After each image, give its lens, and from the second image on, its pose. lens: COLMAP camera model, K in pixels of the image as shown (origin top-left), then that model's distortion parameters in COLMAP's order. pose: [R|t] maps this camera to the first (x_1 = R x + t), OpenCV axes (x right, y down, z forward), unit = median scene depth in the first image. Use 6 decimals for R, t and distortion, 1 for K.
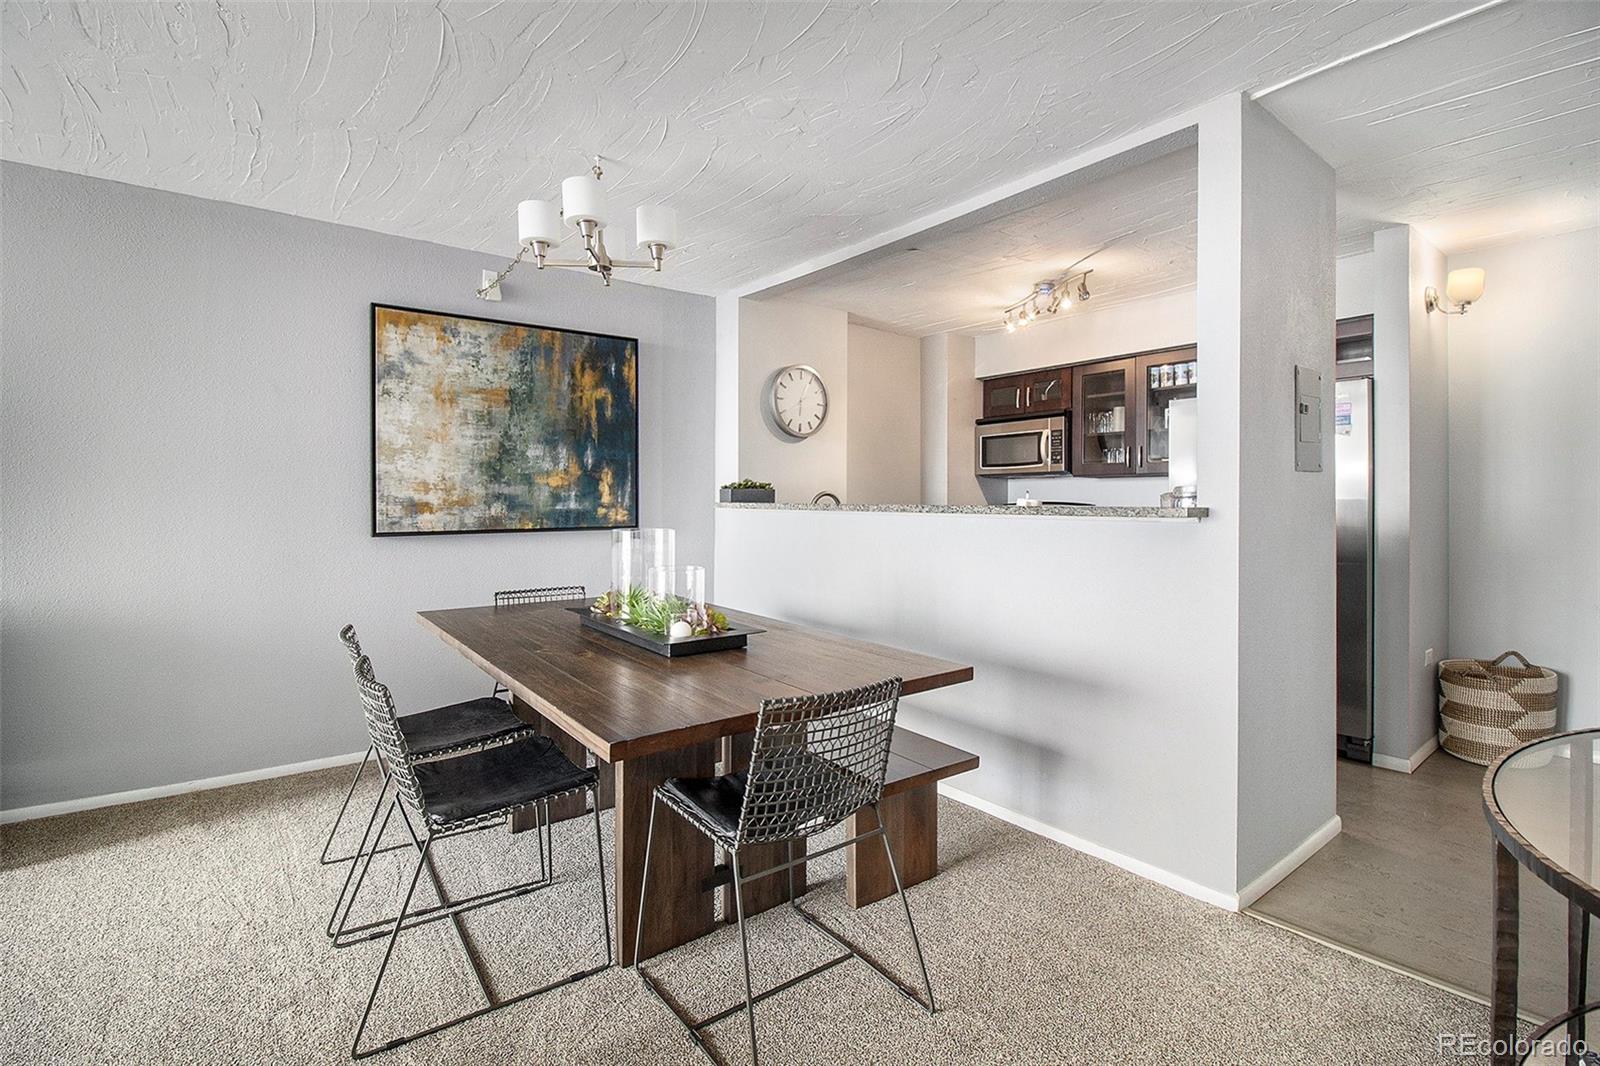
lens RADIAL K [[758.7, 0, 797.6], [0, 758.7, 518.2], [0, 0, 1]] dist [0.005300, 0.000030]
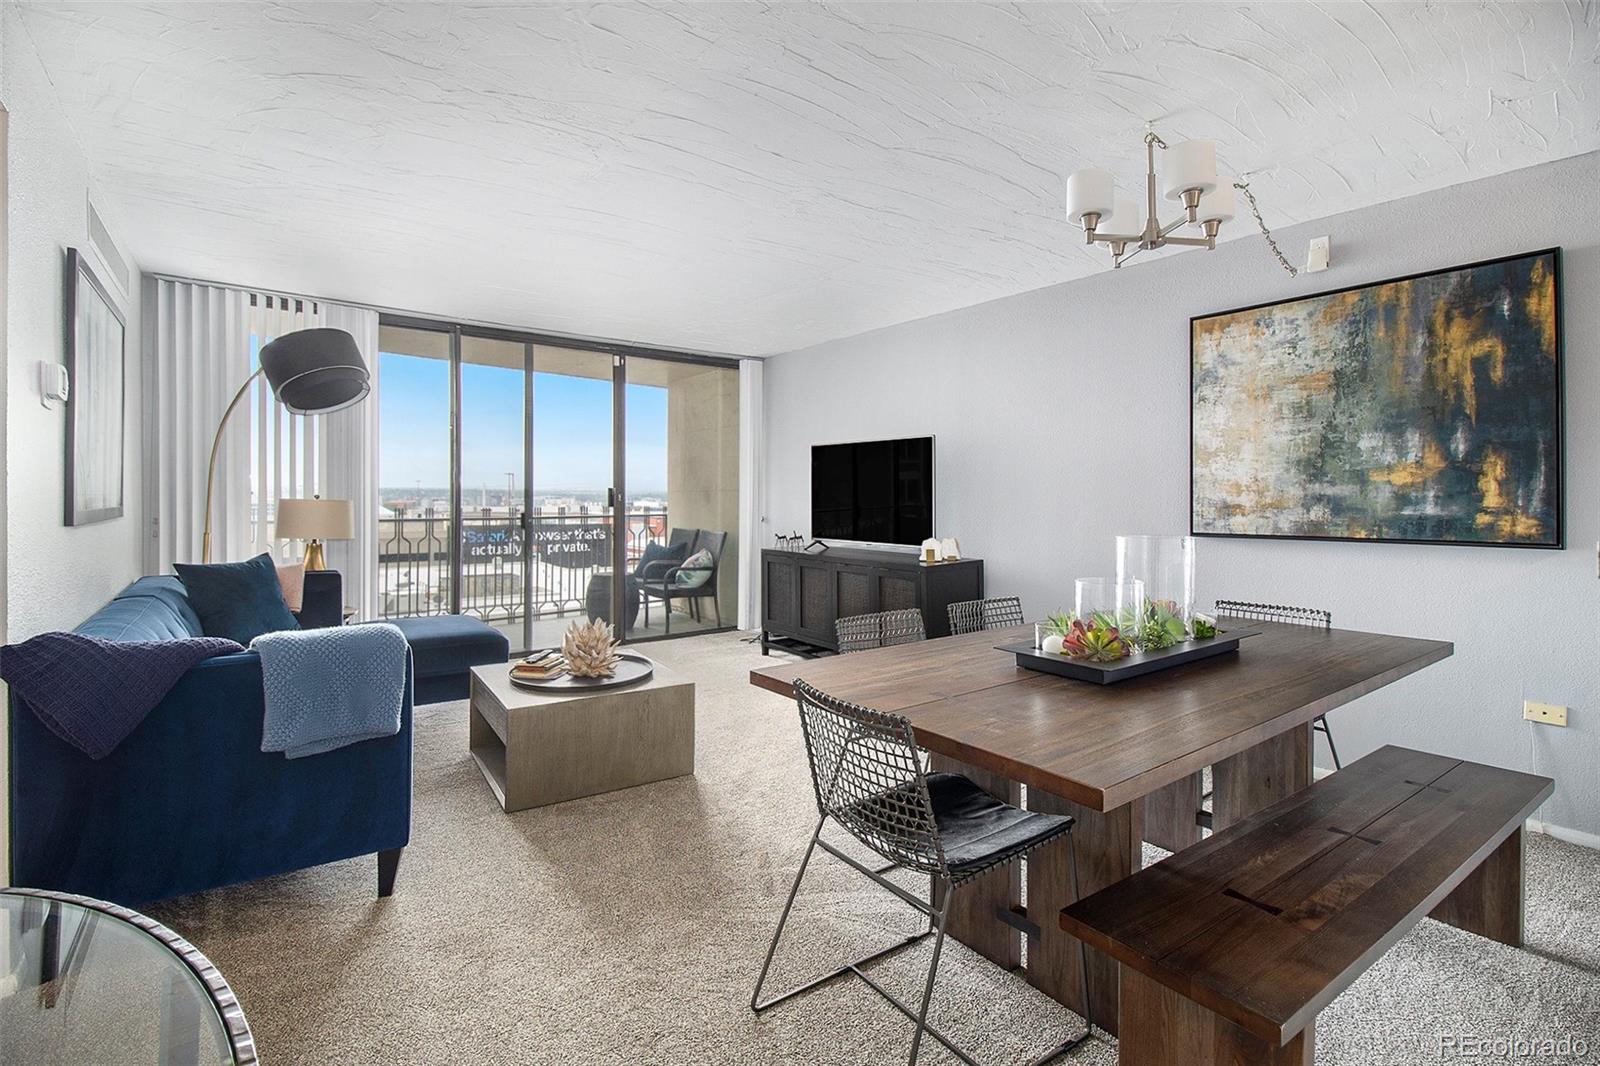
lens RADIAL K [[758.7, 0, 798.7], [0, 758.7, 501.8], [0, 0, 1]] dist [0.005300, 0.000030]
pose [[-0.003026, 0.006770, -0.999973, 0.464011], [-0.019085, 0.999795, 0.006827, -0.019007], [0.999813, 0.019105, -0.002896, 0.411648]]
